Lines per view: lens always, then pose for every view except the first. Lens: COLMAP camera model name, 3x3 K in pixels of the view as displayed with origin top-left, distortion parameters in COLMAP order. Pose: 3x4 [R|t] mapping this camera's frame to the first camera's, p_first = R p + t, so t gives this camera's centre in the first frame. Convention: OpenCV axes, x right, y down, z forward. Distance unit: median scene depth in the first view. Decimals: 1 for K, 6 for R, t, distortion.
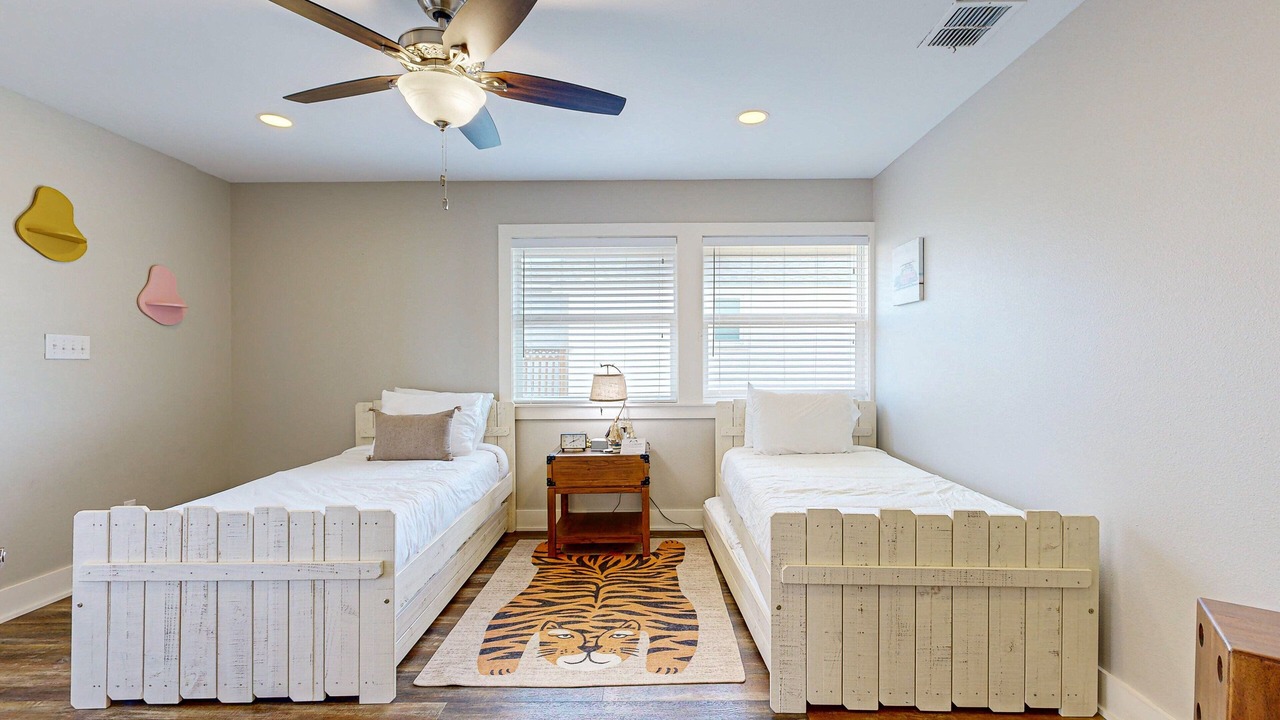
lens RADIAL K [[483.1, 0, 649.7], [0, 483.1, 363.8], [0, 0, 1]] dist [-0.007581, 0.000211]
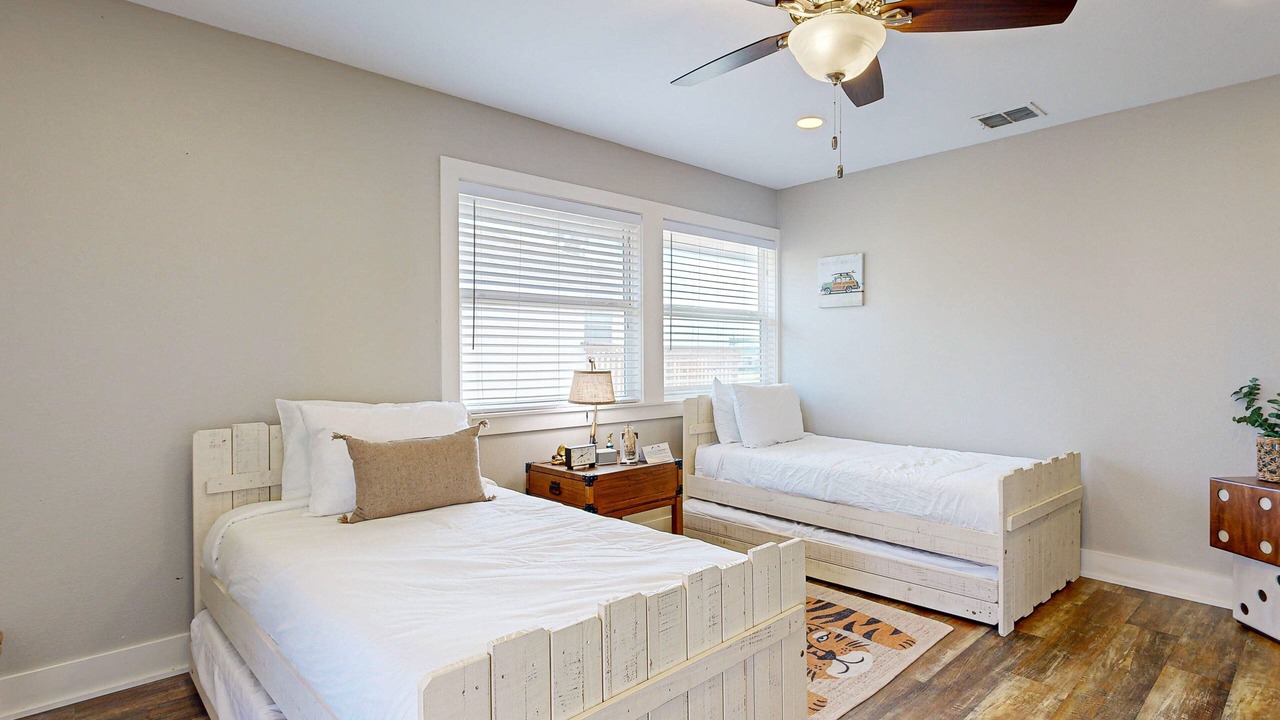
lens RADIAL K [[565.8, 0, 647.0], [0, 565.8, 356.1], [0, 0, 1]] dist [0.000289, -0.000224]
pose [[0.775623, 0.002148, 0.631193, -0.621587], [0.000058, 0.999994, -0.003473, -0.000117], [-0.631196, 0.002730, 0.775618, 0.198326]]
